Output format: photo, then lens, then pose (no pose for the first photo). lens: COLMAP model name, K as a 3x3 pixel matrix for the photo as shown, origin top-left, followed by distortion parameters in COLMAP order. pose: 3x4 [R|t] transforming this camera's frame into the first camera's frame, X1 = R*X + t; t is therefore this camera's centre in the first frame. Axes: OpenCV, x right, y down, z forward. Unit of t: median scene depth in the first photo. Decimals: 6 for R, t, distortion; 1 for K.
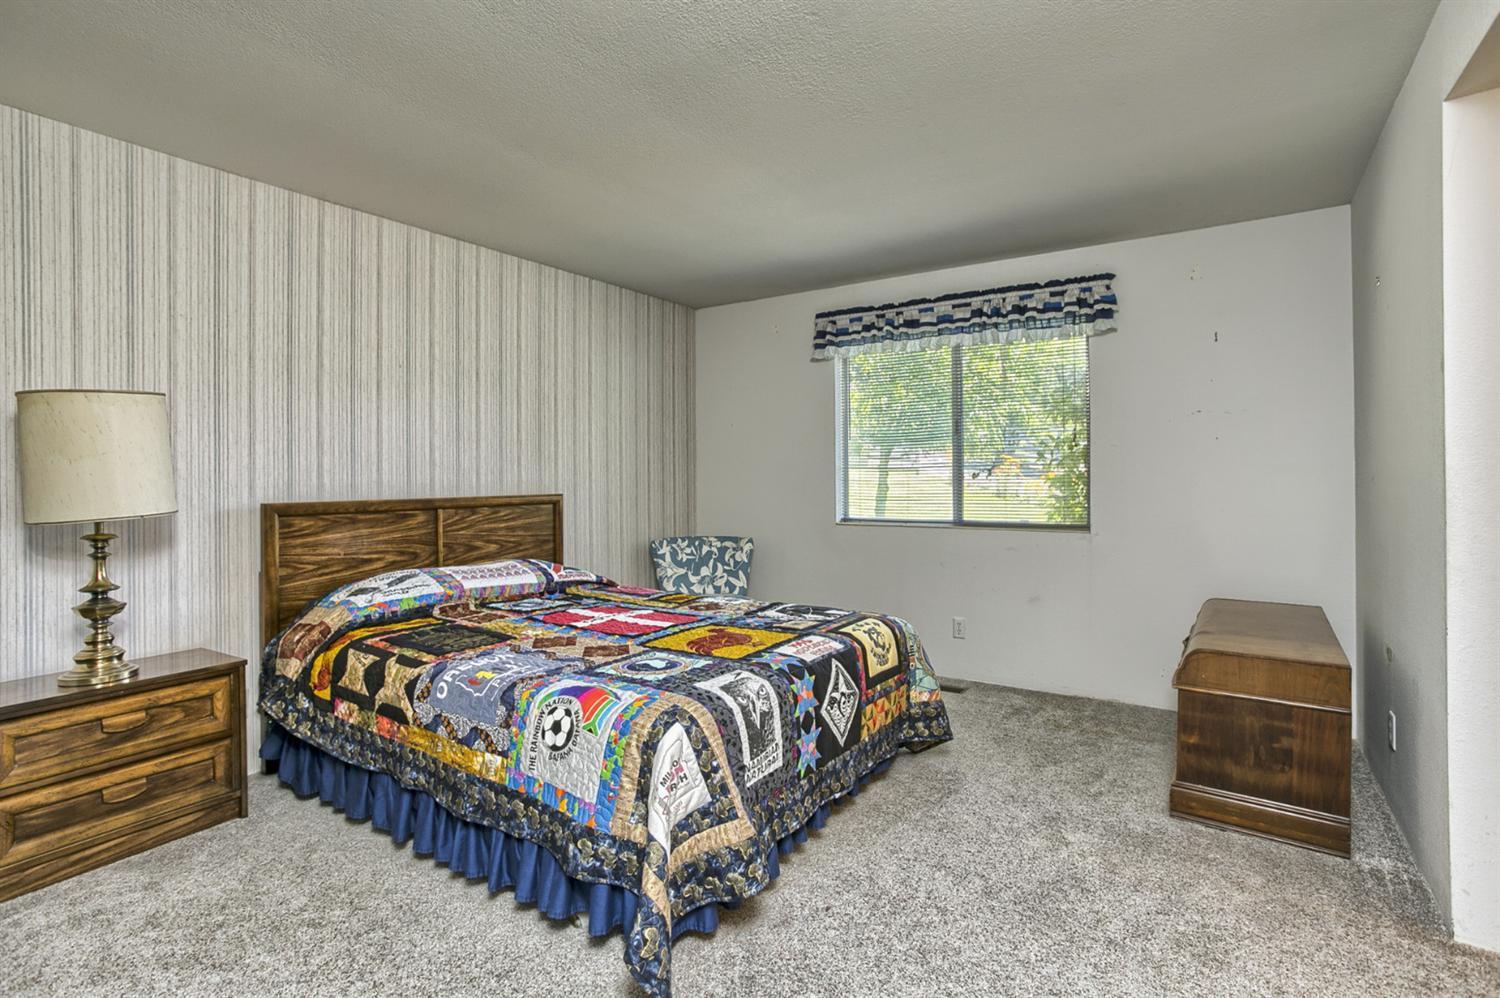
lens RADIAL K [[711.7, 0, 762.3], [0, 711.7, 474.4], [0, 0, 1]] dist [-0.011802, 0.001753]
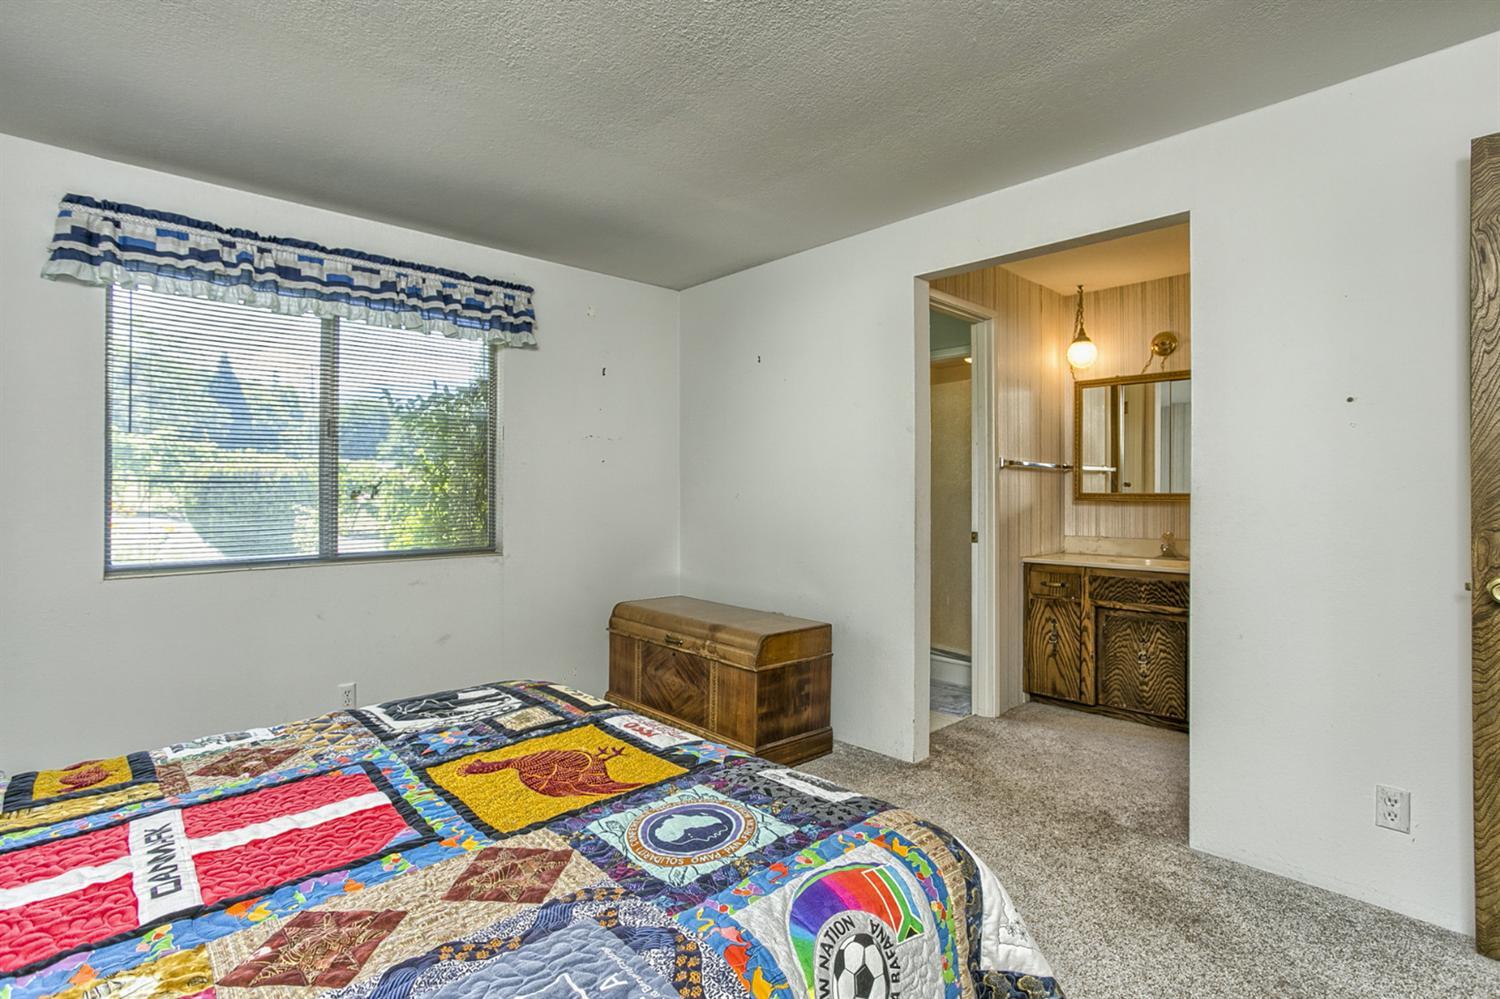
lens RADIAL K [[711.7, 0, 750.7], [0, 711.7, 491.9], [0, 0, 1]] dist [-0.011802, 0.001753]
pose [[0.254636, 0.000576, 0.967037, -0.352280], [0.002072, 0.999997, -0.001141, 0.001631], [-0.967035, 0.002294, 0.254634, 0.415462]]
